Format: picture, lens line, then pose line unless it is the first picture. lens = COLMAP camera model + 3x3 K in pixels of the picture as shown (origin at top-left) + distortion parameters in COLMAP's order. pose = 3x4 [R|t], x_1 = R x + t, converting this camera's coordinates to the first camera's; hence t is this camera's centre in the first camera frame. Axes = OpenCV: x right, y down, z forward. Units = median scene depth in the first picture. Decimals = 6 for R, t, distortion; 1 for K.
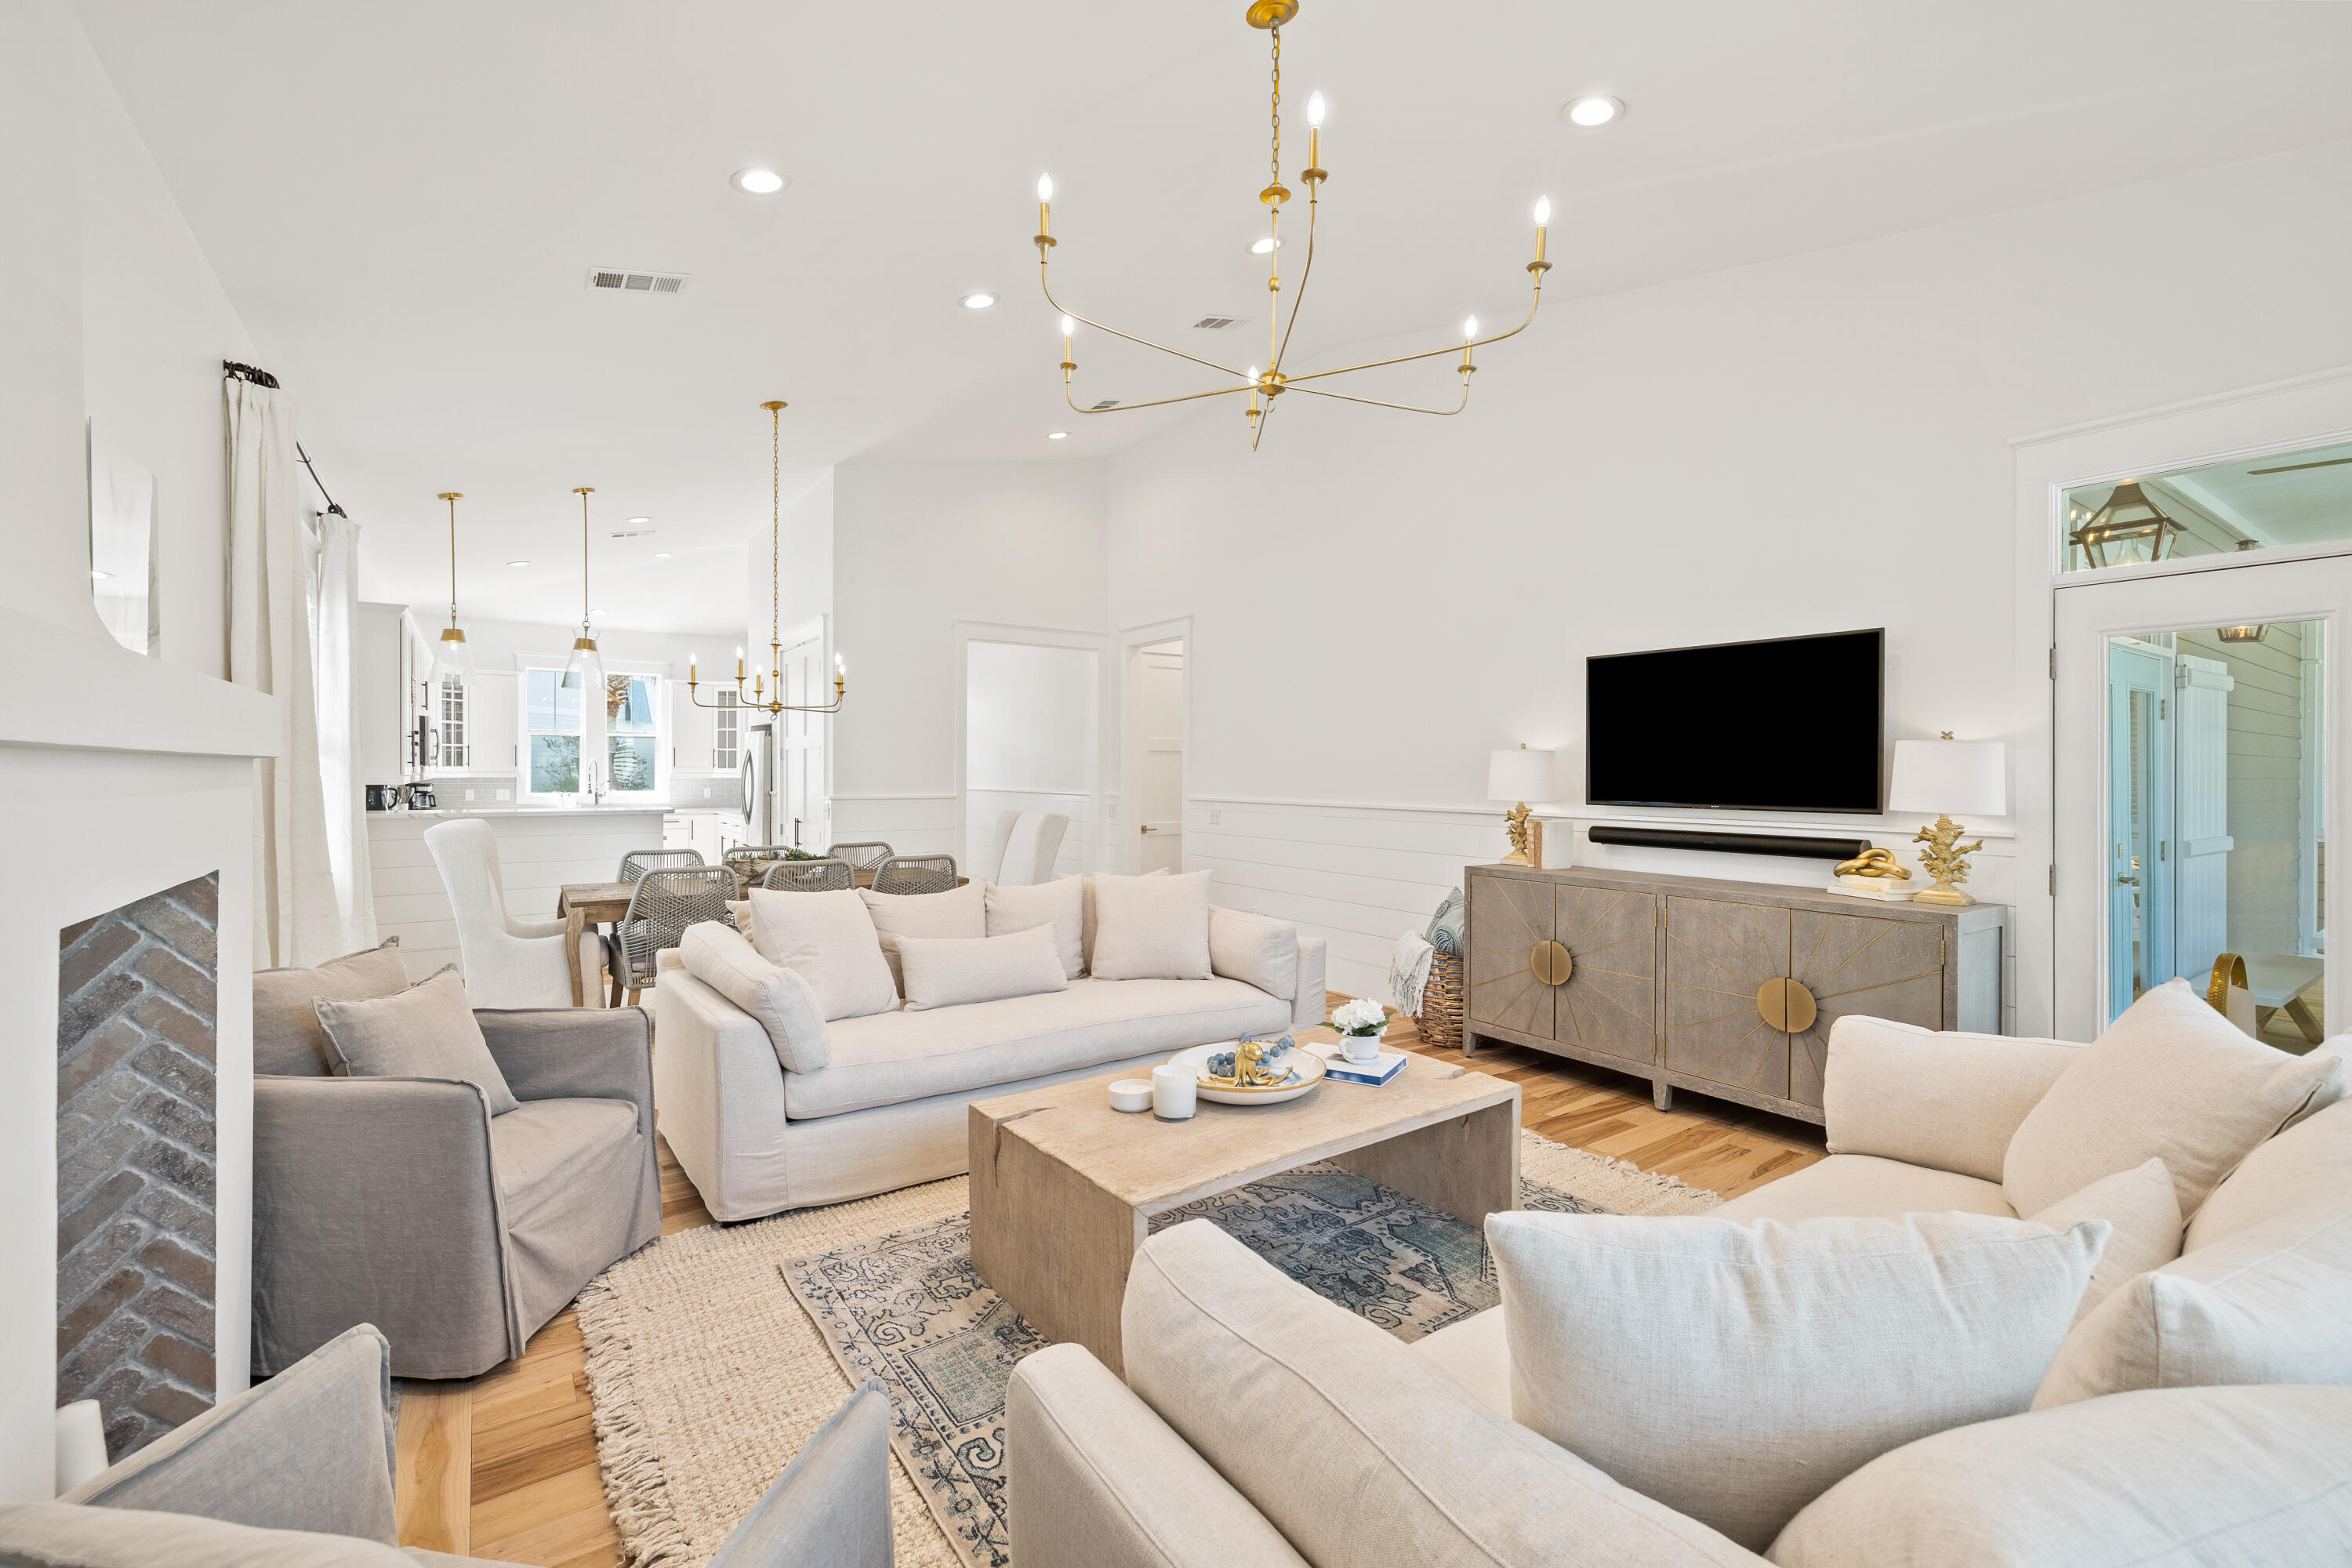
lens RADIAL K [[987.4, 0, 1164.8], [0, 987.4, 781.8], [0, 0, 1]] dist [-0.002349, 0.001257]
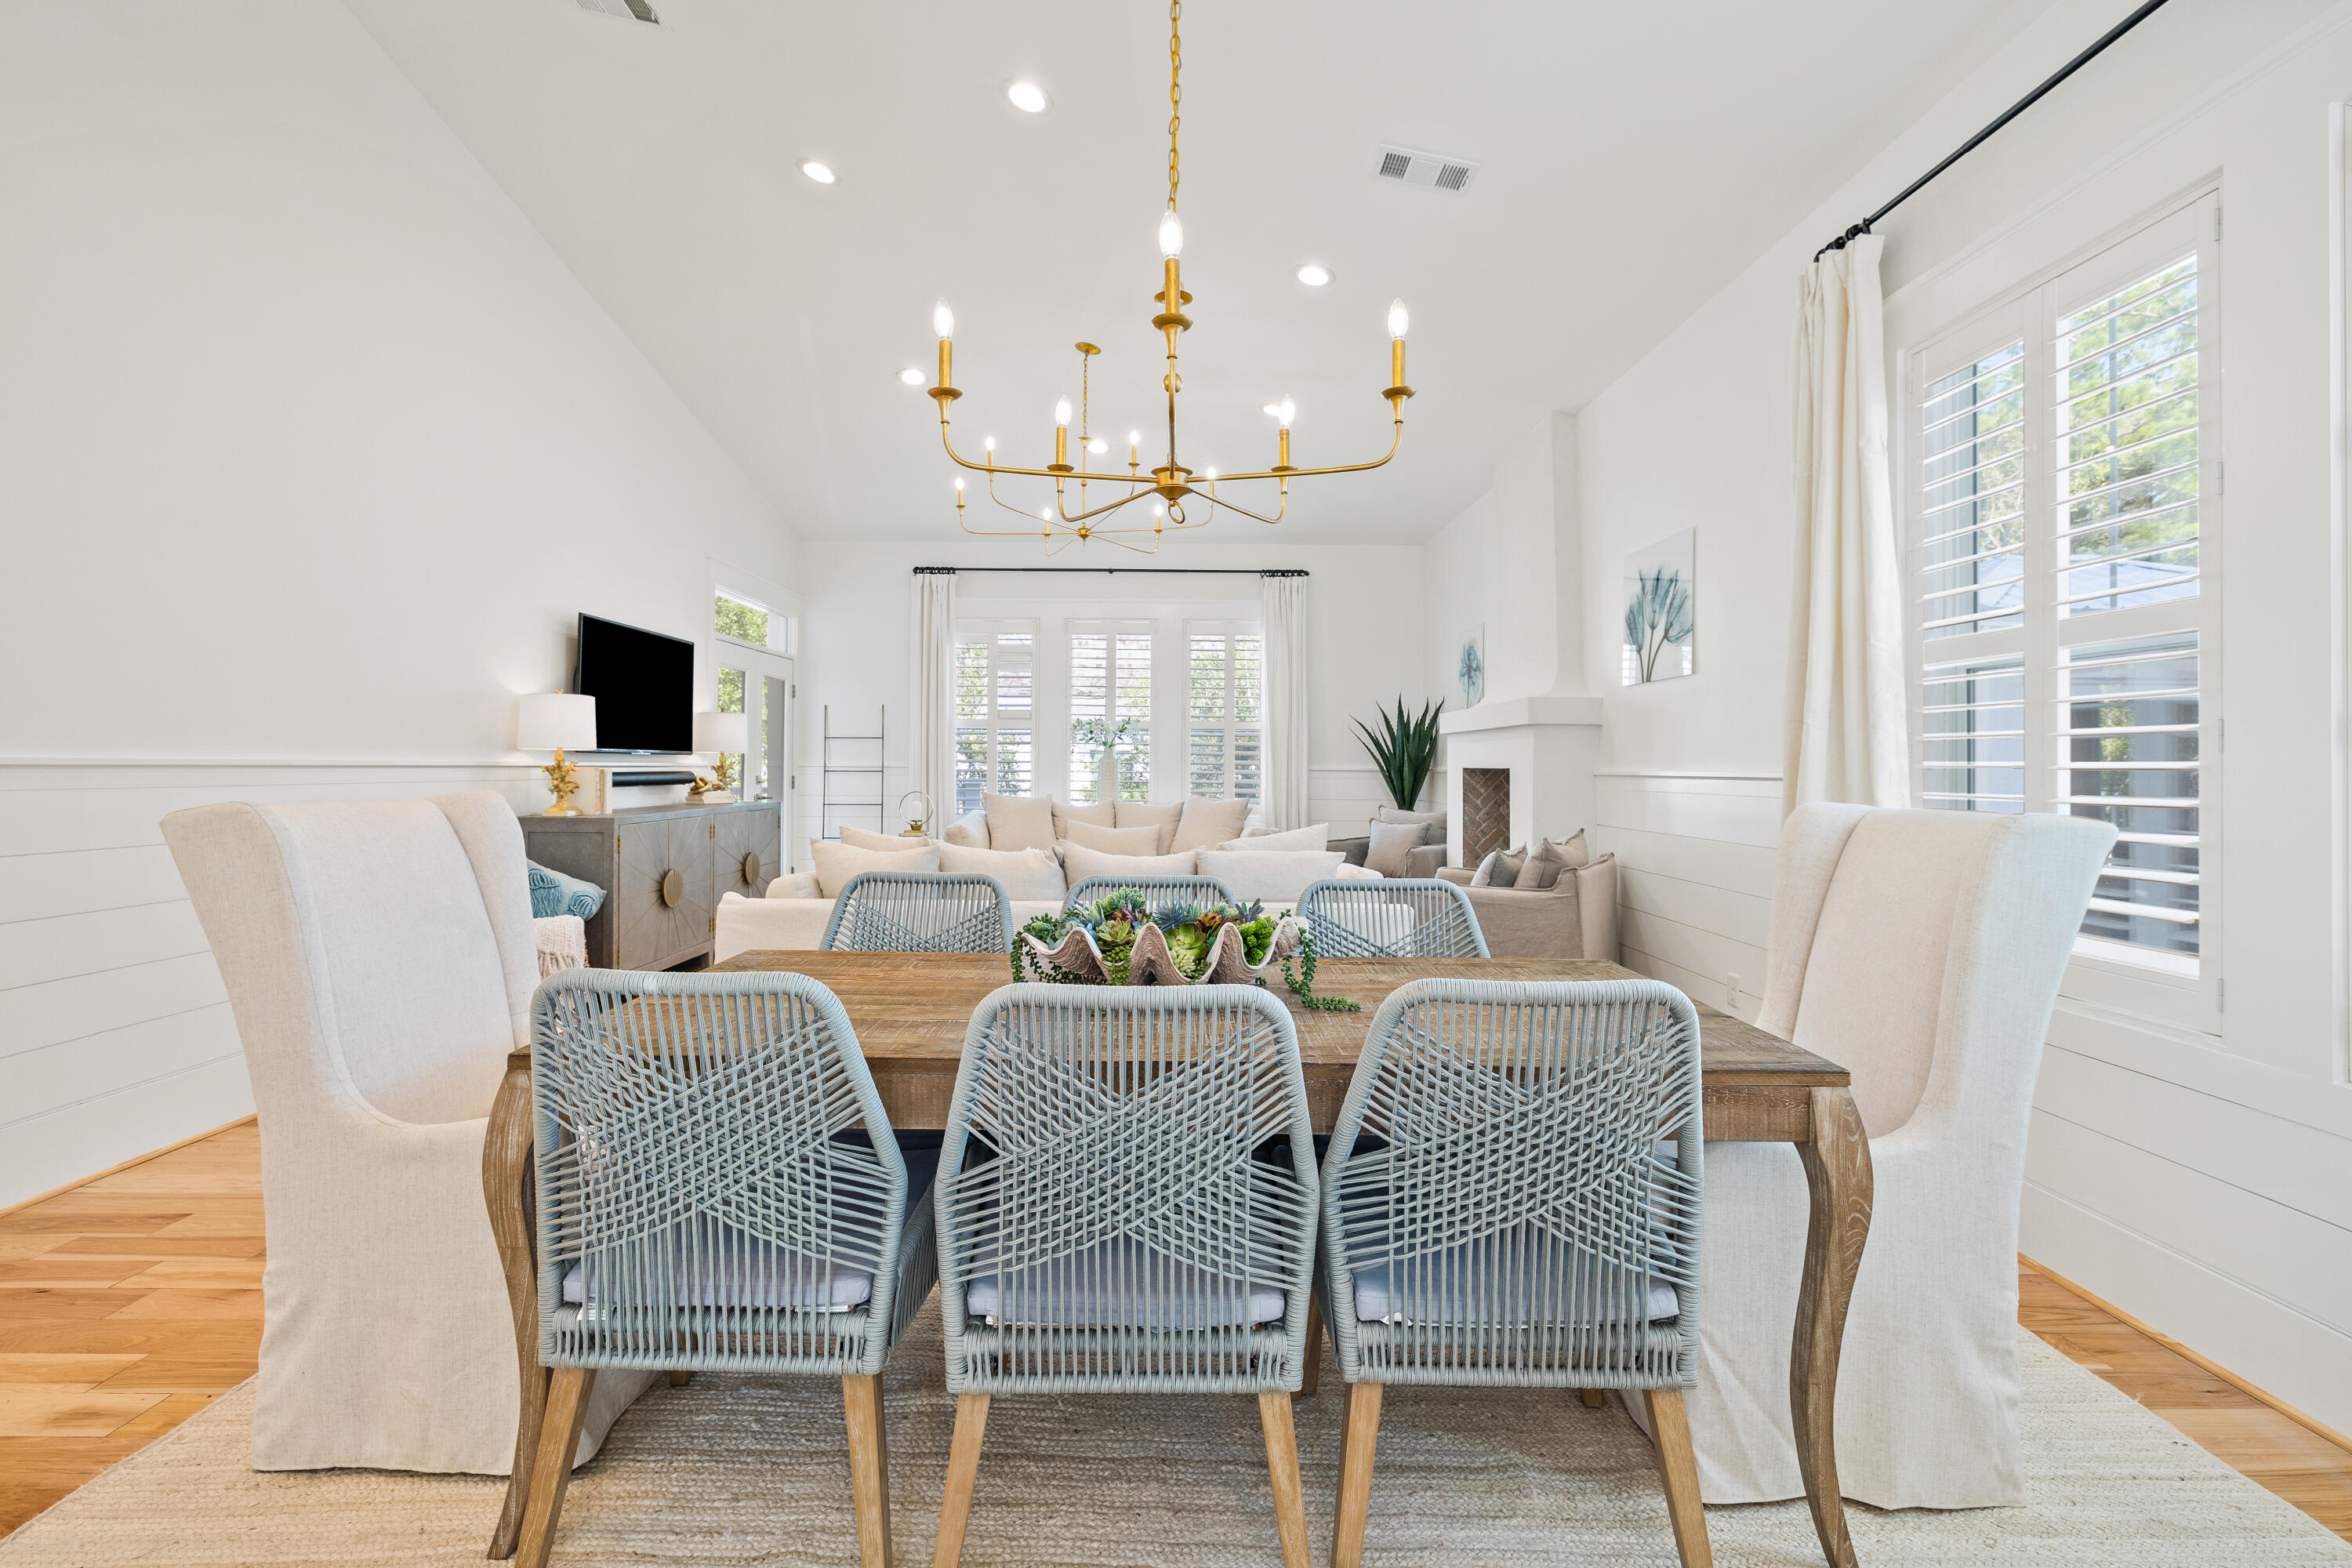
lens RADIAL K [[987.4, 0, 1160.3], [0, 987.4, 780.9], [0, 0, 1]] dist [-0.002349, 0.001257]
pose [[-0.814470, -0.020278, 0.579851, -0.803557], [-0.007507, 0.999674, 0.024415, 0.027791], [-0.580157, 0.015532, -0.814356, 1.738374]]
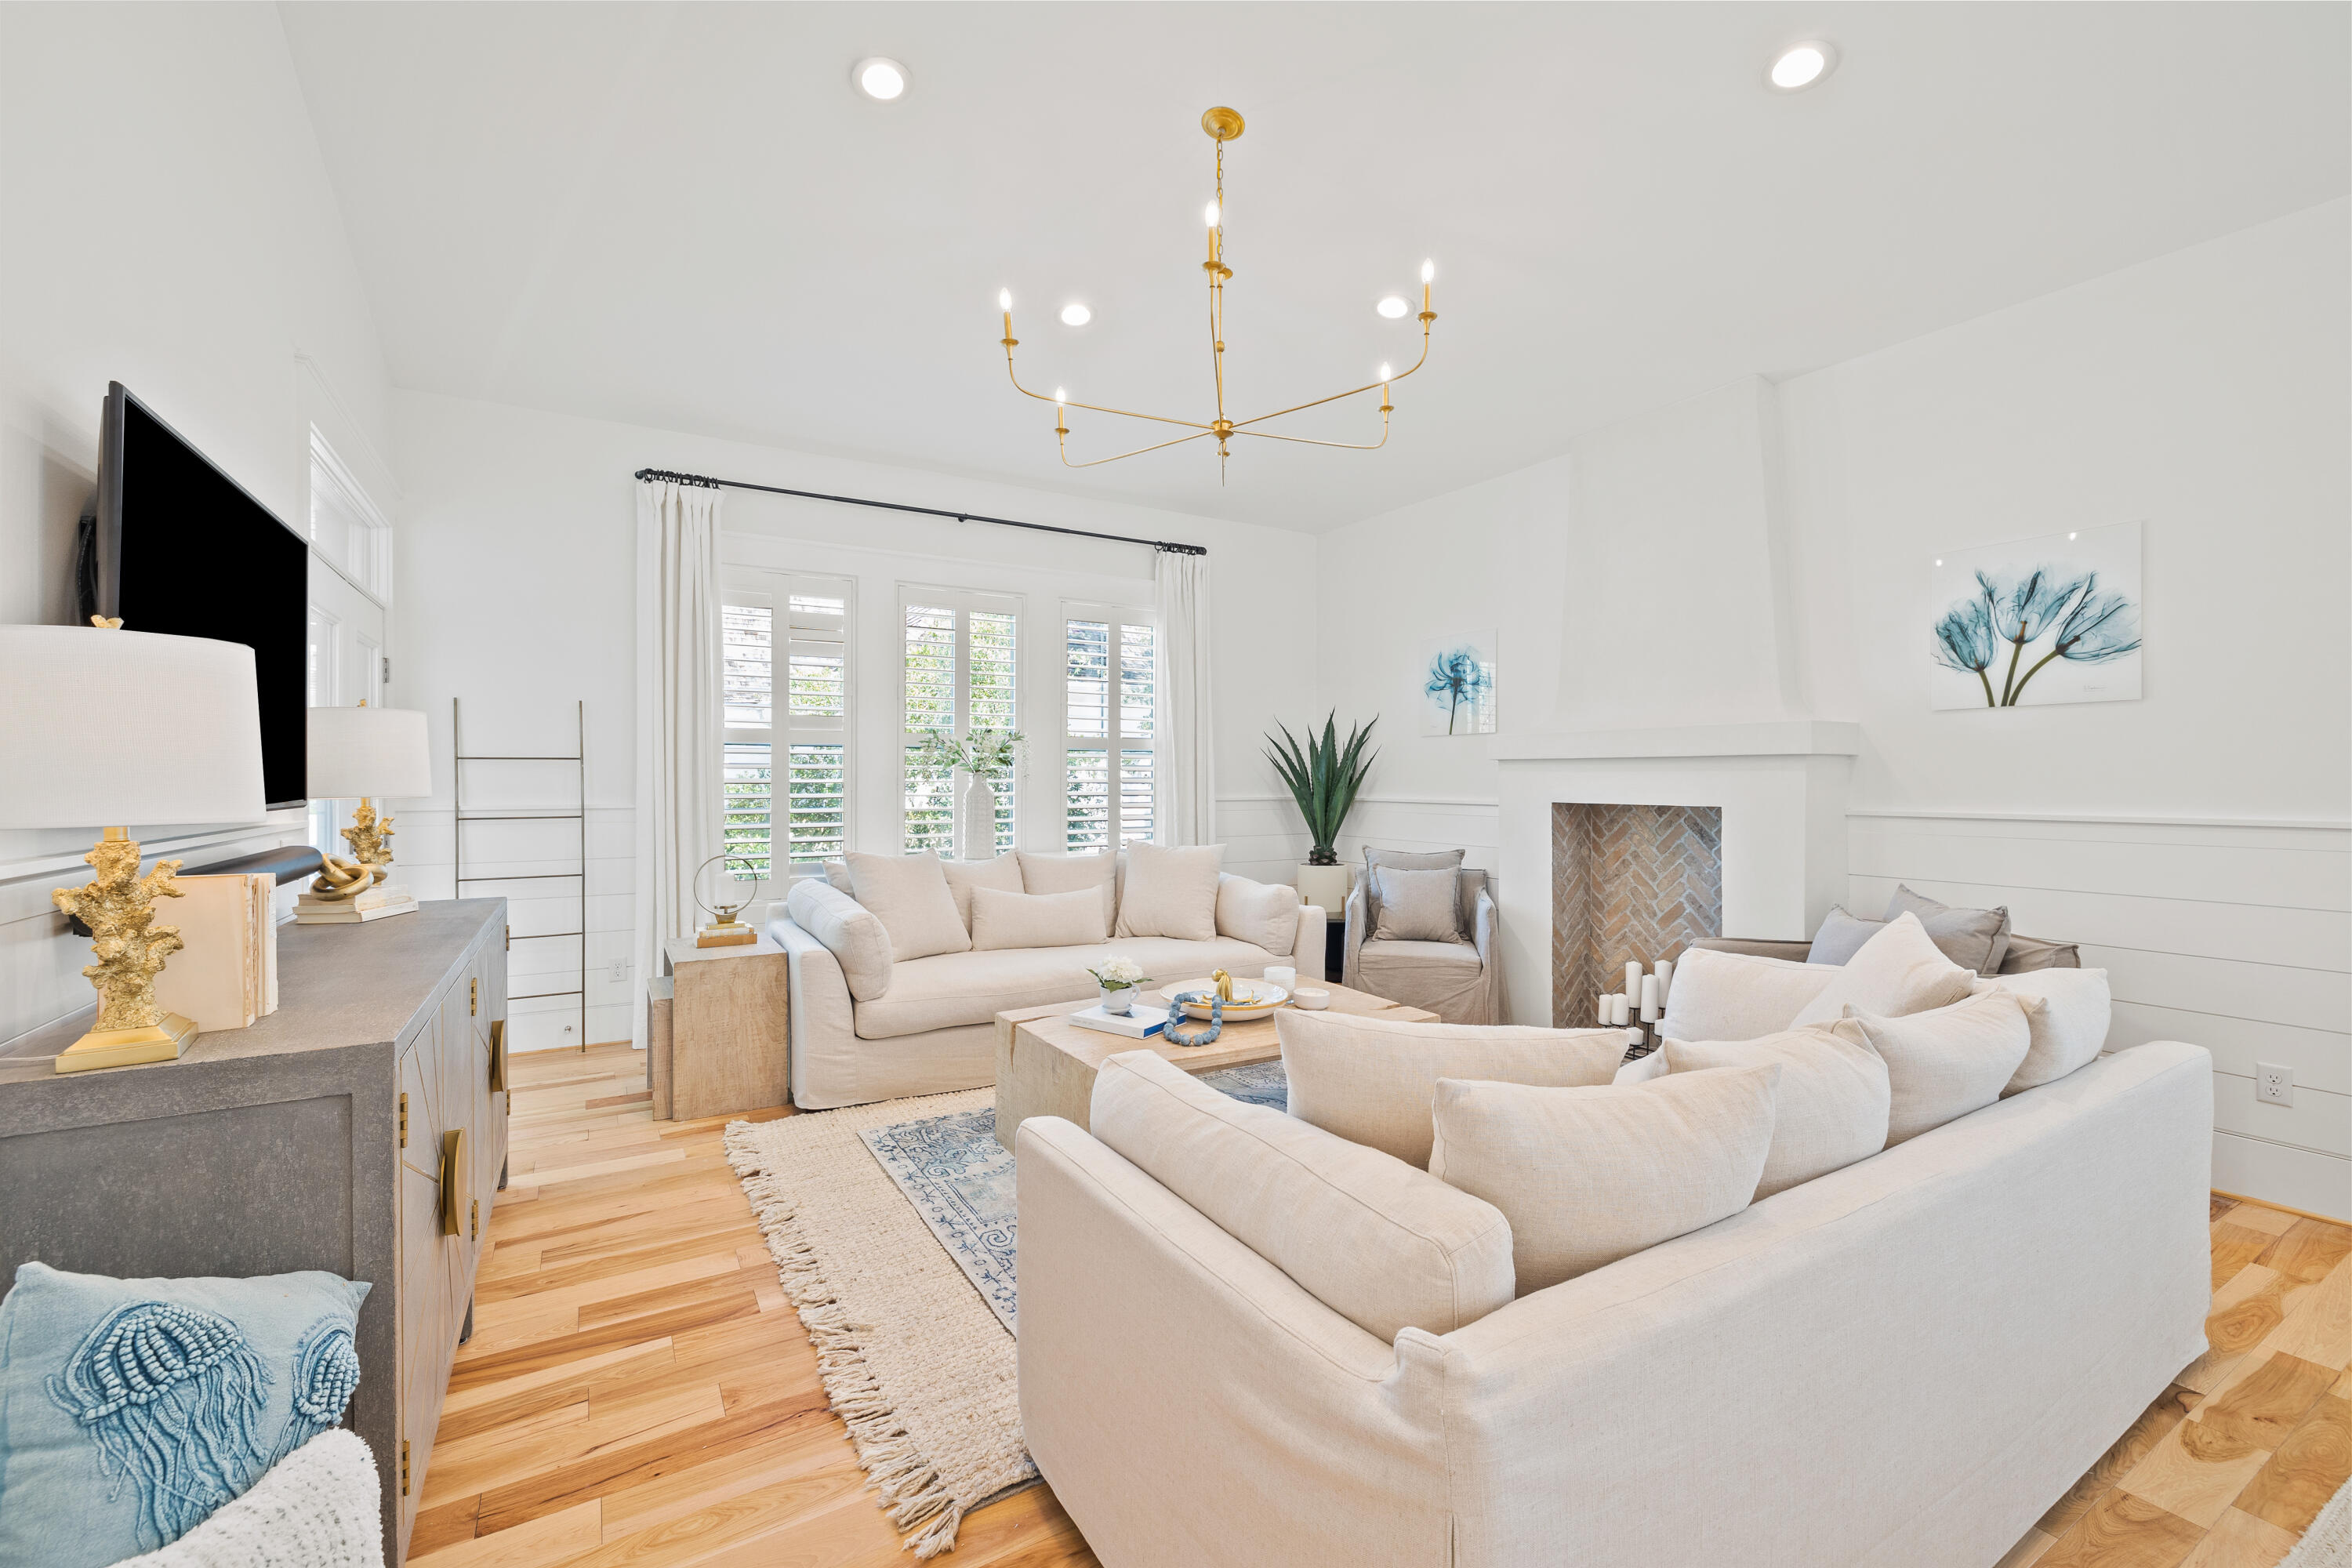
lens RADIAL K [[987.4, 0, 1174.4], [0, 987.4, 774.0], [0, 0, 1]] dist [-0.002349, 0.001257]
pose [[-0.997021, -0.004649, 0.076985, 0.049534], [-0.004270, 0.999978, 0.005083, 0.002463], [-0.077006, 0.004740, -0.997019, 1.516726]]
